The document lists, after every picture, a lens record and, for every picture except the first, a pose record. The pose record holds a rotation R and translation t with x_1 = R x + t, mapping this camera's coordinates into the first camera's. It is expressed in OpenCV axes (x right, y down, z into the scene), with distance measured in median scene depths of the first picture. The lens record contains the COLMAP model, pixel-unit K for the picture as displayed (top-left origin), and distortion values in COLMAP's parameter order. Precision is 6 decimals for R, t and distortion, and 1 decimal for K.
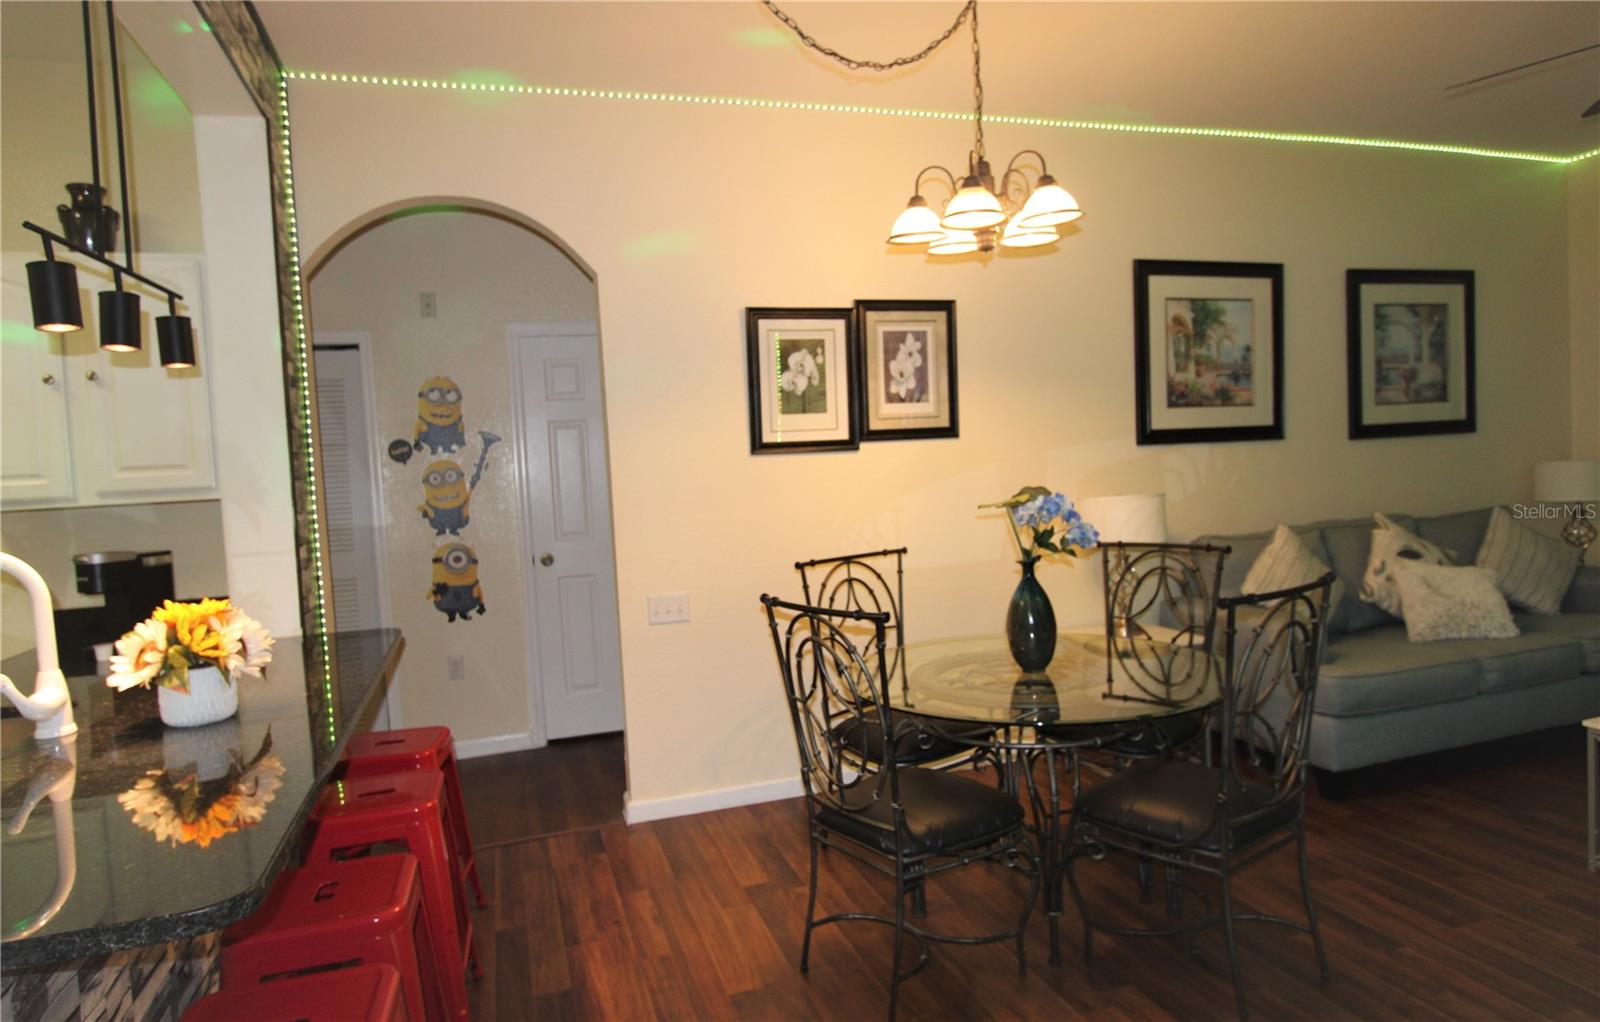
lens RADIAL K [[944.3, 0, 791.3], [0, 944.3, 505.9], [0, 0, 1]] dist [-0.014252, 0.002540]
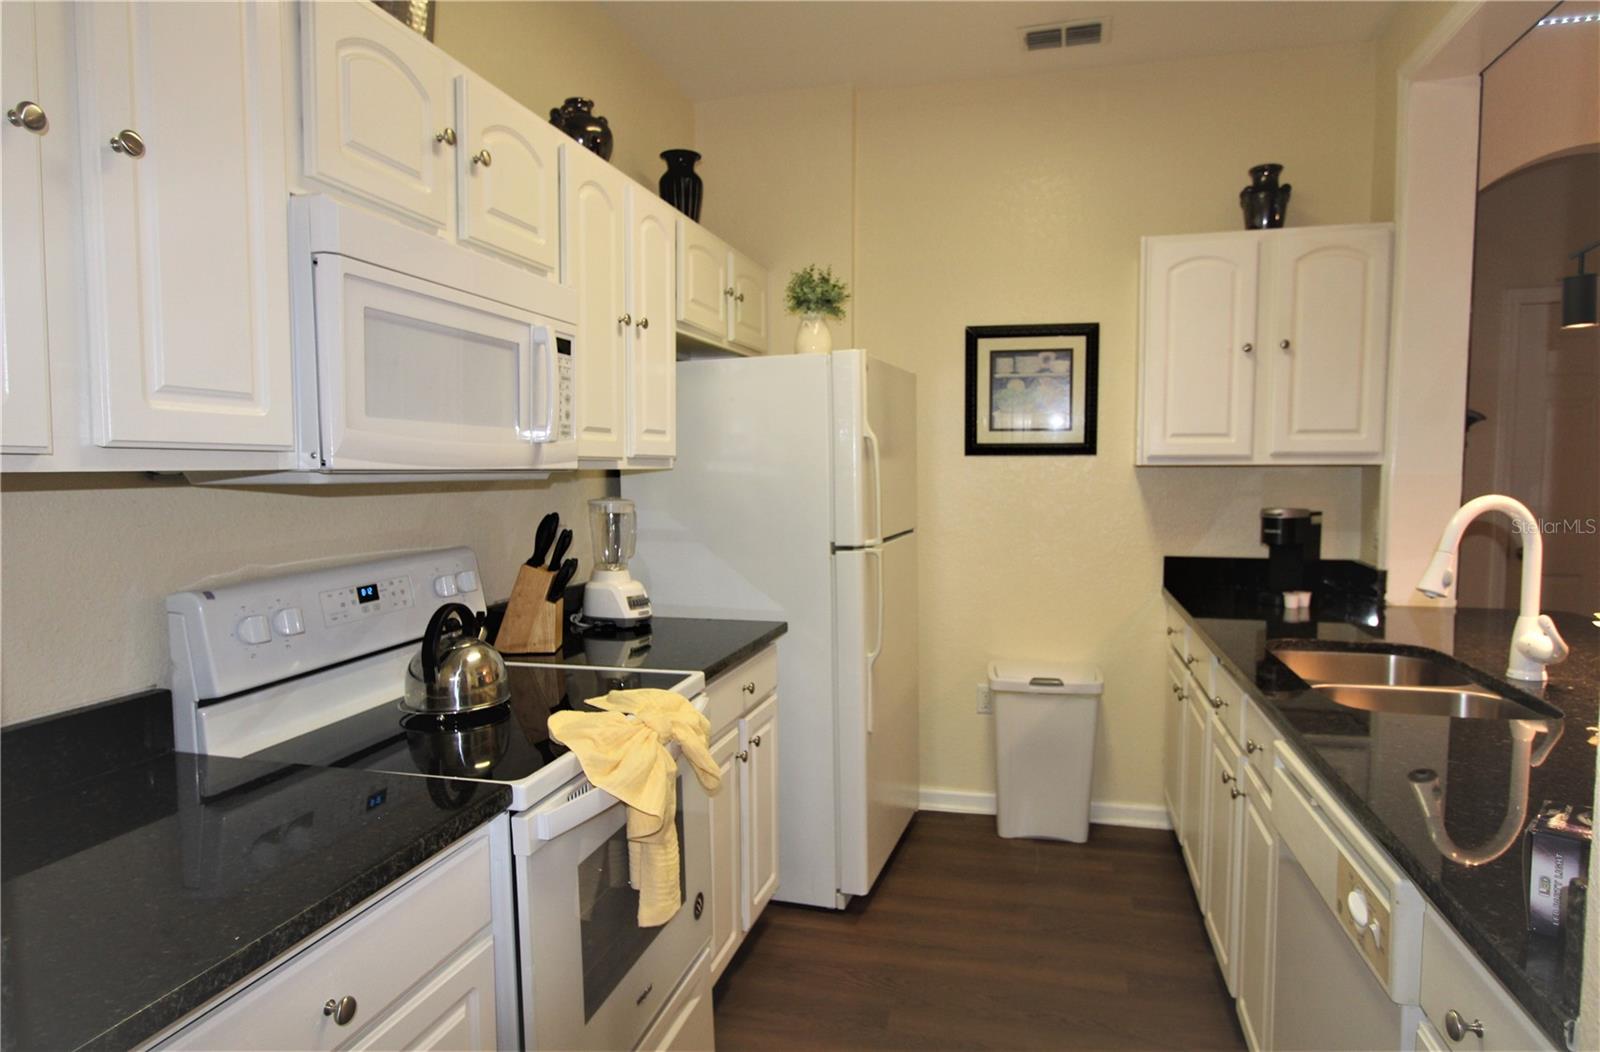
lens RADIAL K [[944.0, 0, 802.1], [0, 944.0, 540.2], [0, 0, 1]] dist [-0.008372, 0.003502]
pose [[0.849216, 0.093886, -0.519631, -0.415274], [-0.067043, 0.995273, 0.070258, 0.030509], [0.523771, -0.024827, 0.851497, -0.143192]]
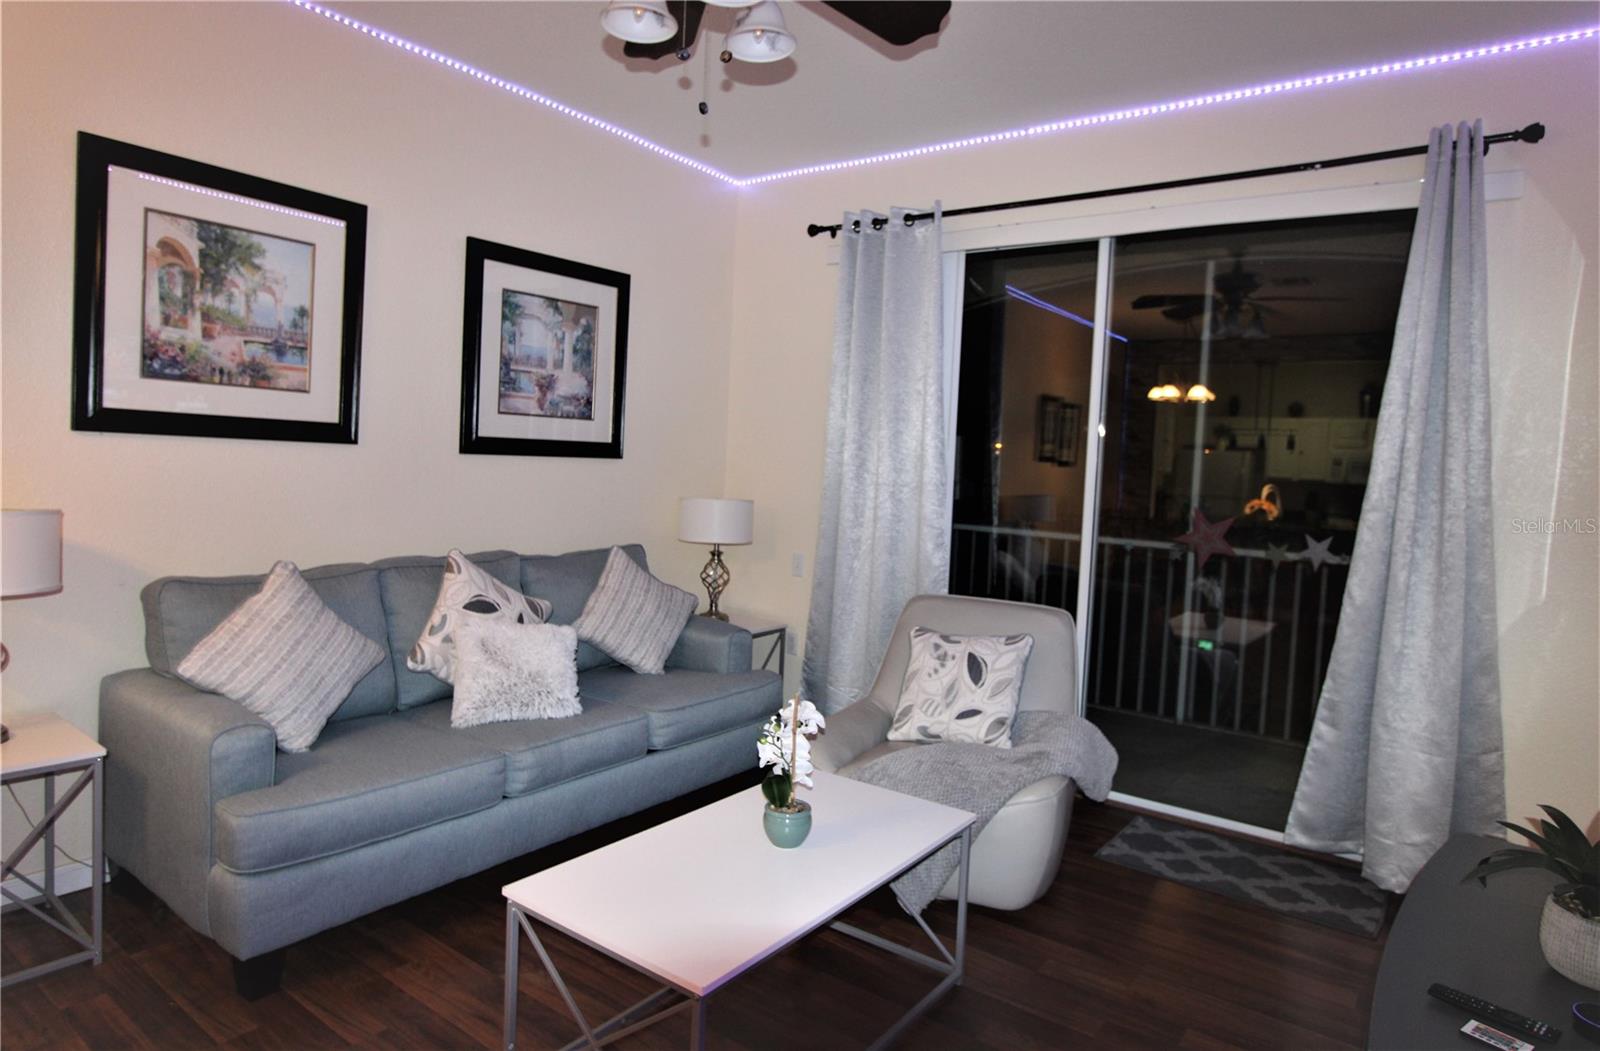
lens RADIAL K [[944.0, 0, 794.7], [0, 944.0, 510.7], [0, 0, 1]] dist [-0.008372, 0.003502]
pose [[0.809323, 0.060086, 0.584283, 0.397542], [-0.068316, 0.997632, -0.007964, -0.038785], [-0.583378, -0.033471, 0.811511, 0.210671]]
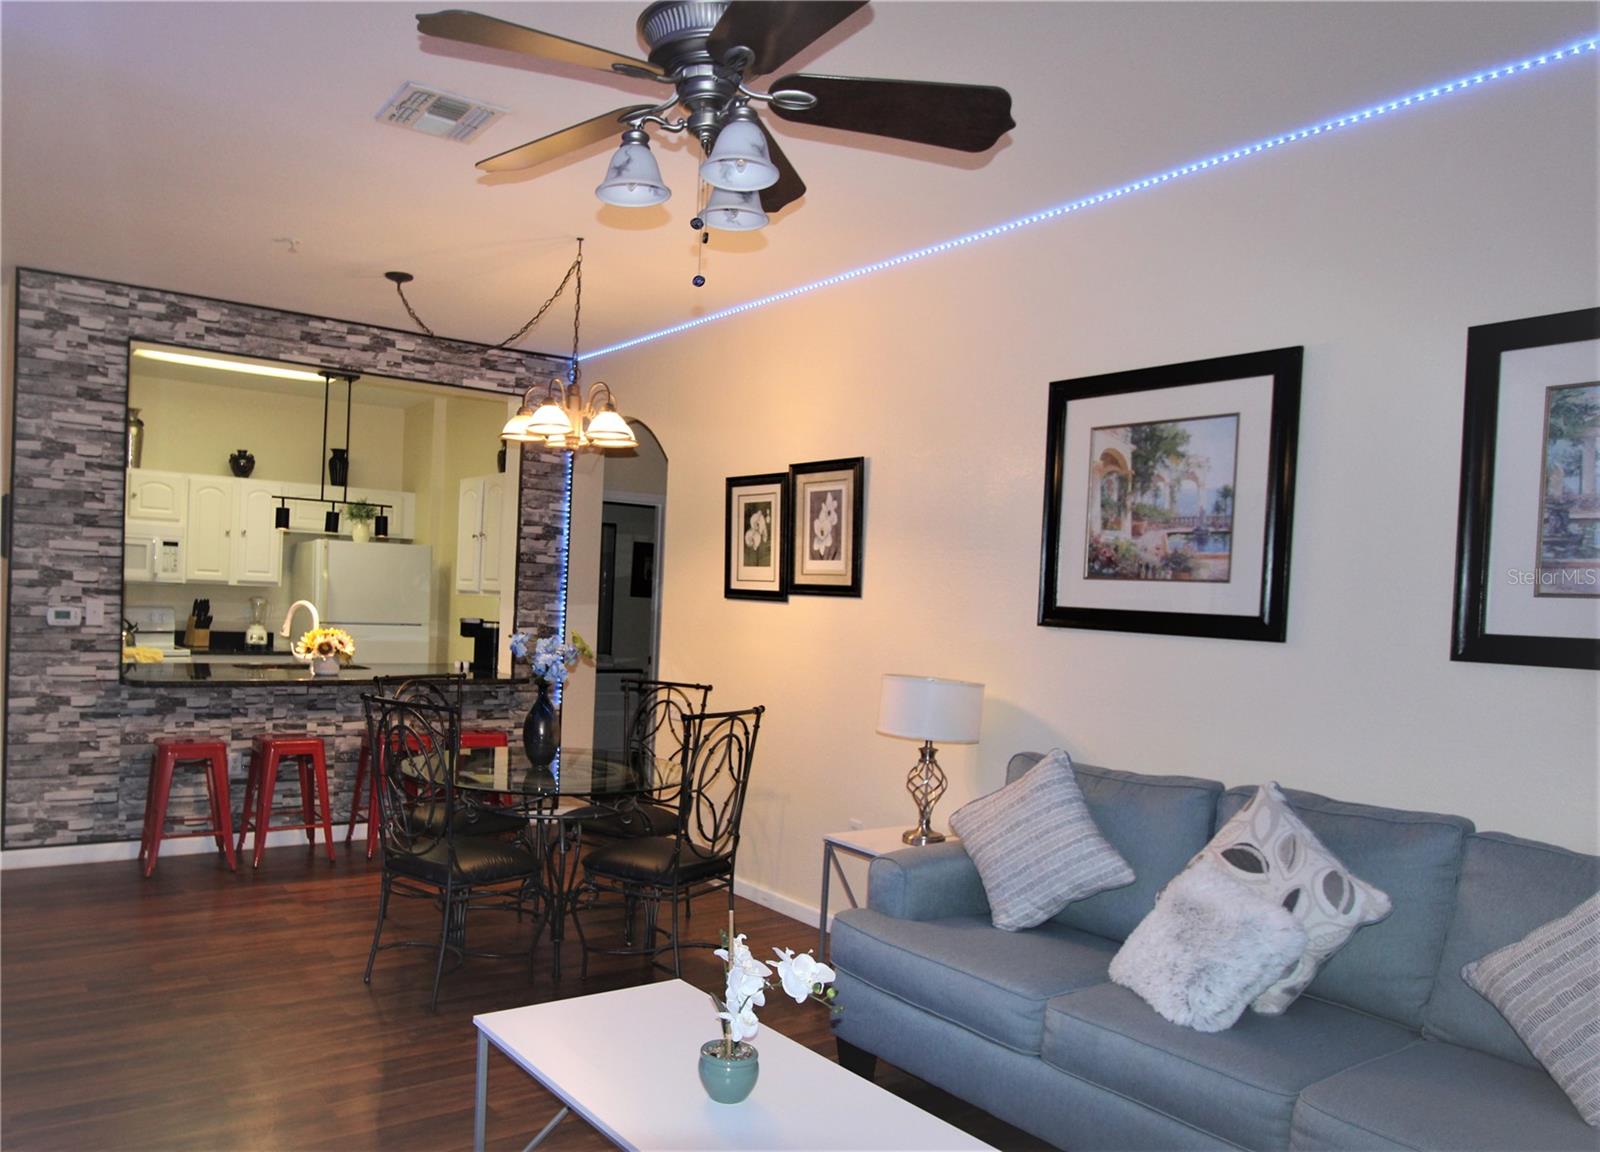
lens RADIAL K [[1130.7, 0, 643.9], [0, 1130.7, 636.3], [0, 0, 1]] dist [-0.002180, -0.000720]
pose [[0.258059, 0.101350, -0.960798, 1.174202], [-0.101571, 0.991817, 0.077342, -0.094676], [0.960775, 0.077630, 0.266242, 0.452762]]
